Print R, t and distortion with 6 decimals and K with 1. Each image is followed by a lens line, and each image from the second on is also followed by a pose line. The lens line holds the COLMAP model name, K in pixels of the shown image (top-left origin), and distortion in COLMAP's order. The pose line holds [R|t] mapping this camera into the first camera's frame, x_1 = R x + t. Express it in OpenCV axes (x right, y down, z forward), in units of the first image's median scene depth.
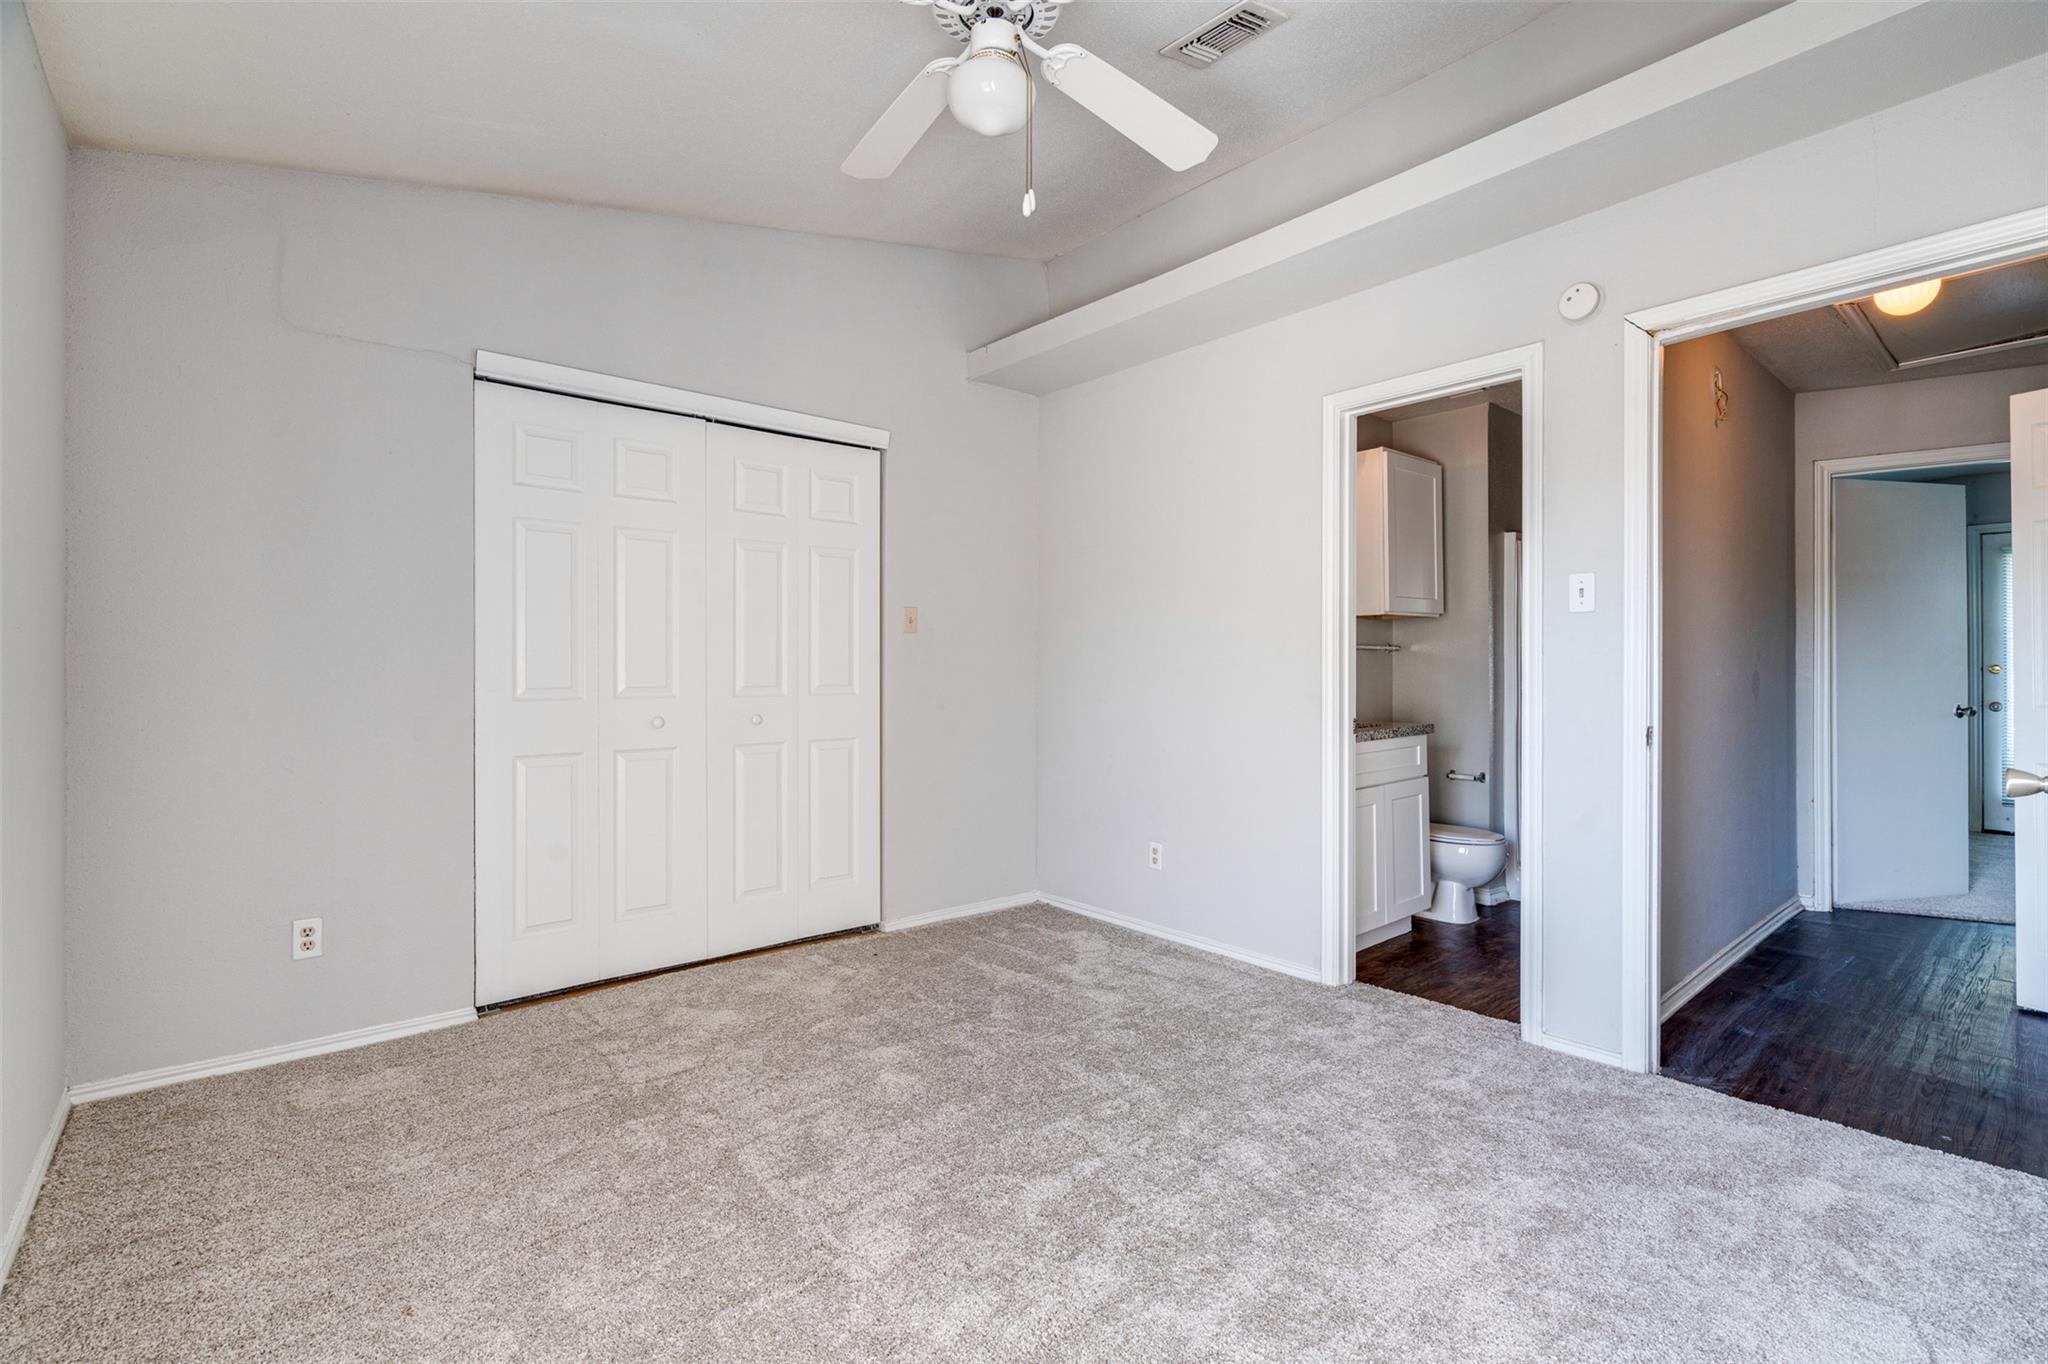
lens RADIAL K [[925.0, 0, 1038.7], [0, 925.0, 656.9], [0, 0, 1]] dist [-0.003300, 0.000025]
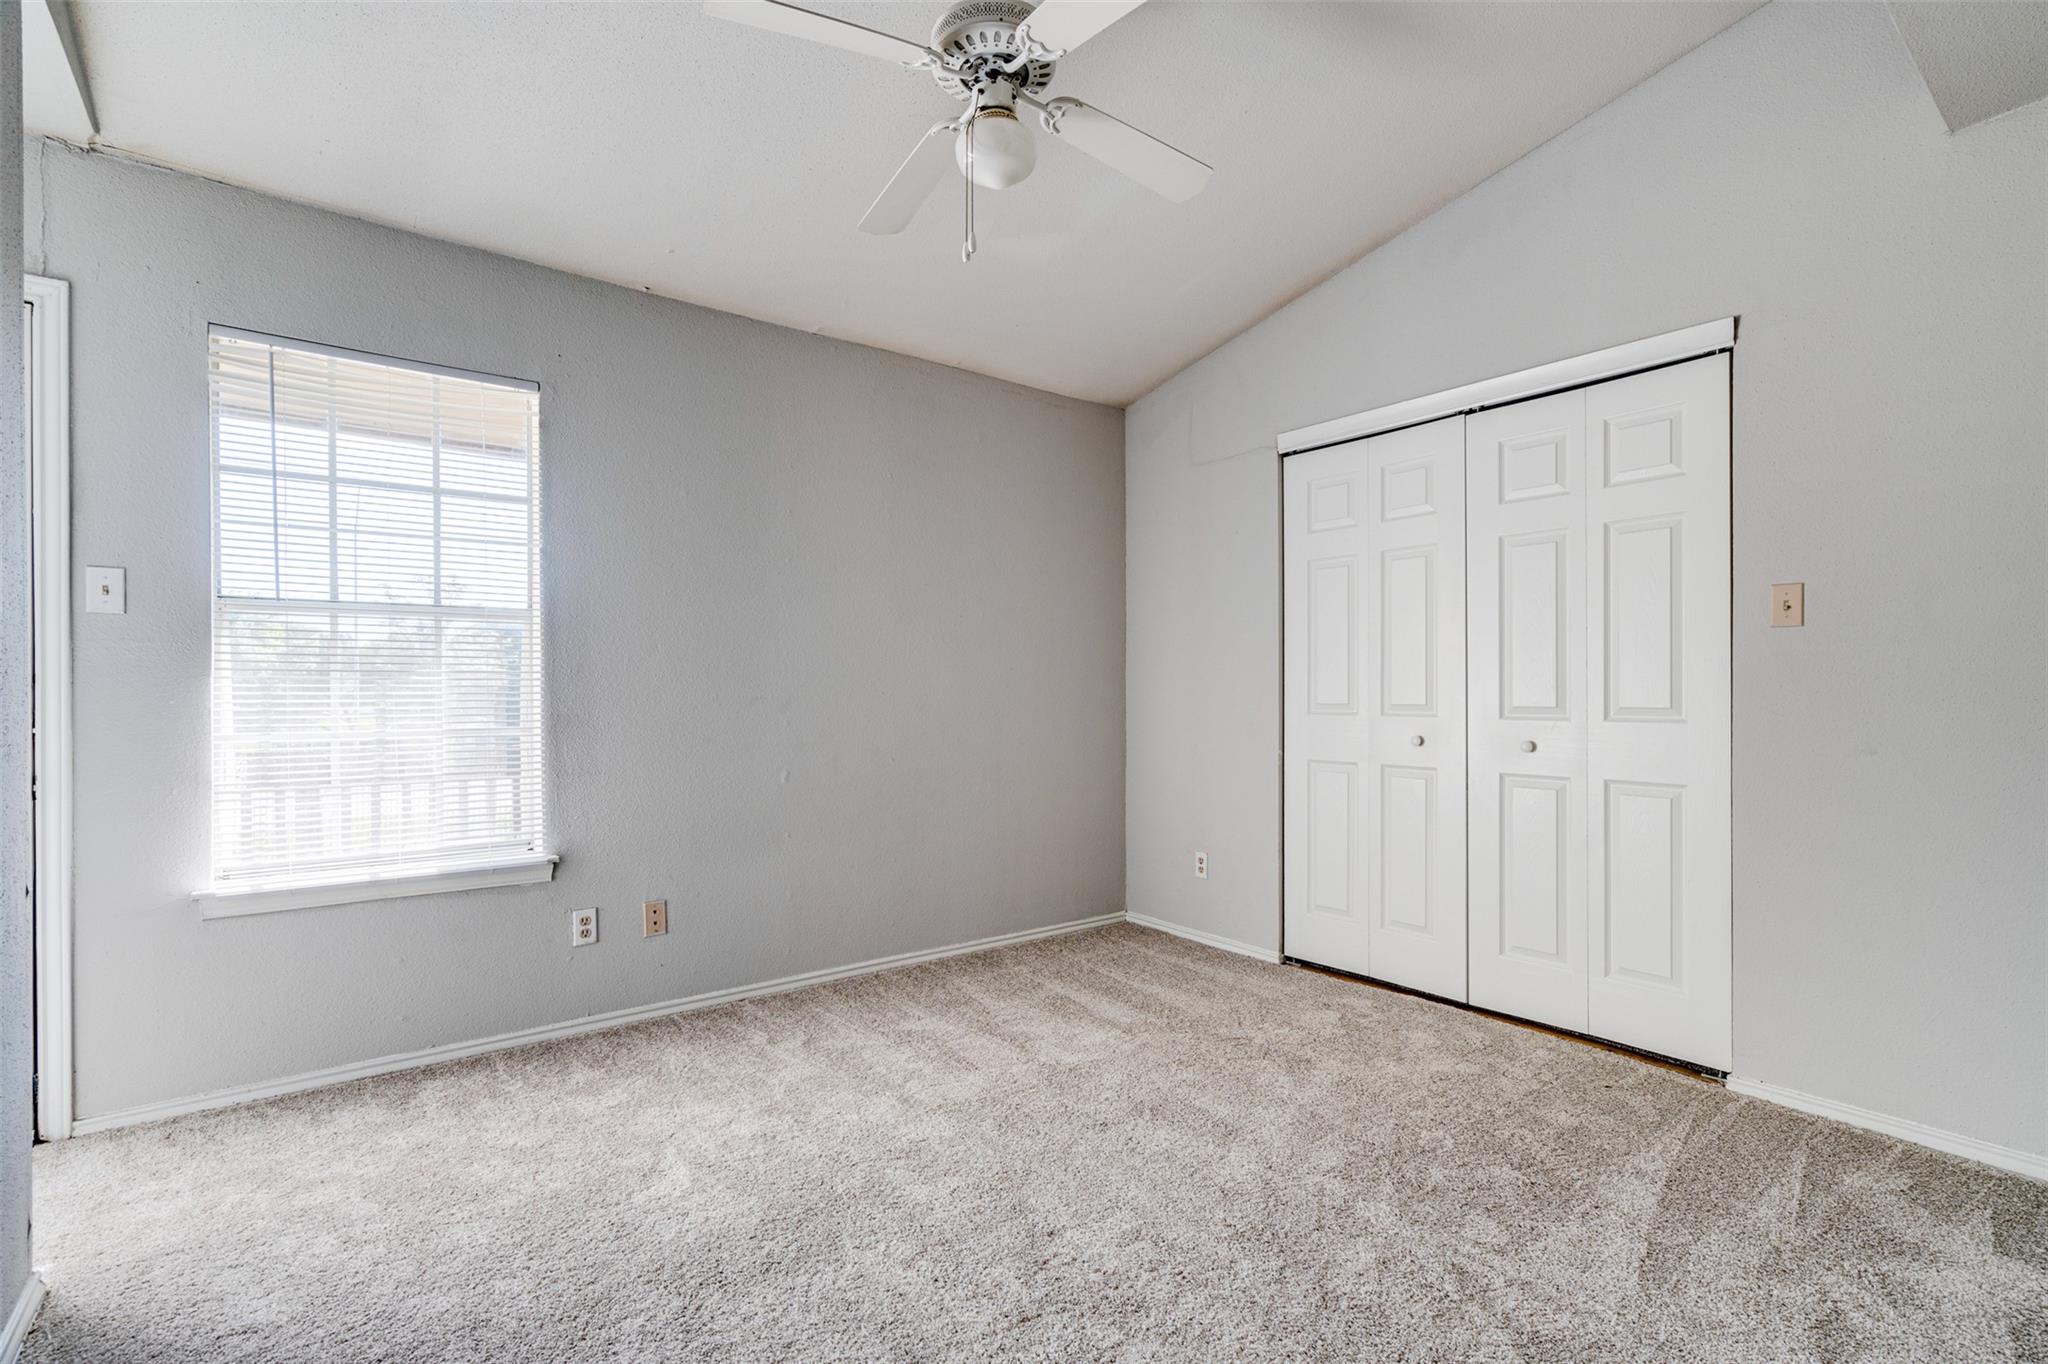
lens RADIAL K [[926.0, 0, 1024.0], [0, 926.0, 682.0], [0, 0, 1]] dist [-0.000003, 0.000741]
pose [[-0.054435, -0.012445, -0.998440, 0.677745], [0.013428, 0.999823, -0.013195, 0.018714], [0.998427, -0.014125, -0.054258, 0.721337]]
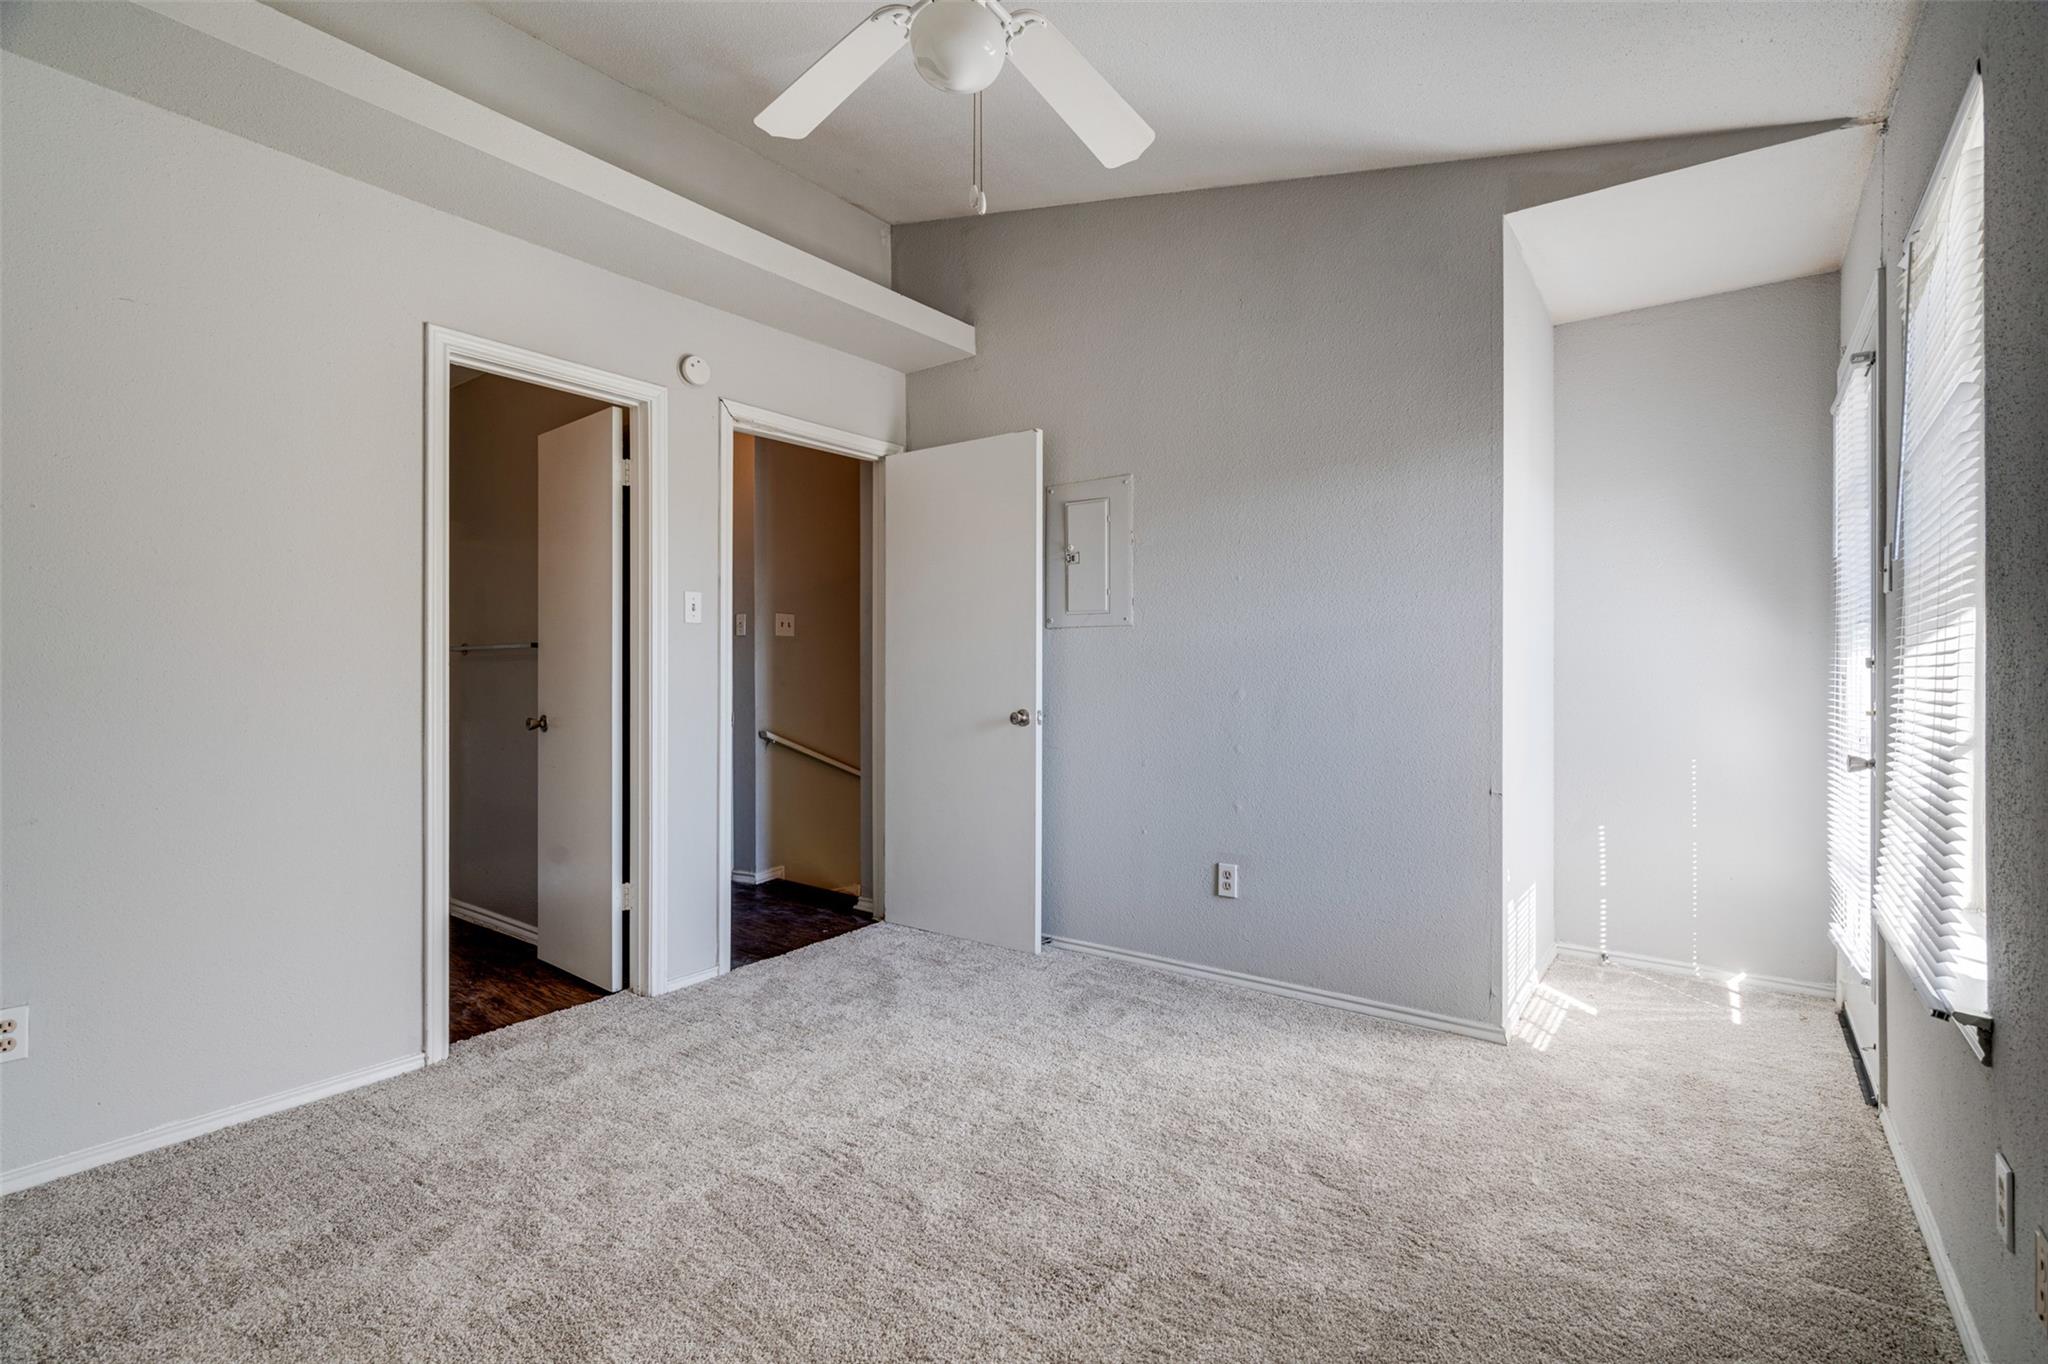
lens RADIAL K [[934.6, 0, 1042.2], [0, 934.6, 668.1], [0, 0, 1]] dist [-0.005249, 0.000485]
pose [[-0.211803, 0.004281, 0.977303, -0.666078], [-0.010094, 0.999927, -0.006567, 0.013183], [-0.977260, -0.011256, -0.211745, 0.740497]]
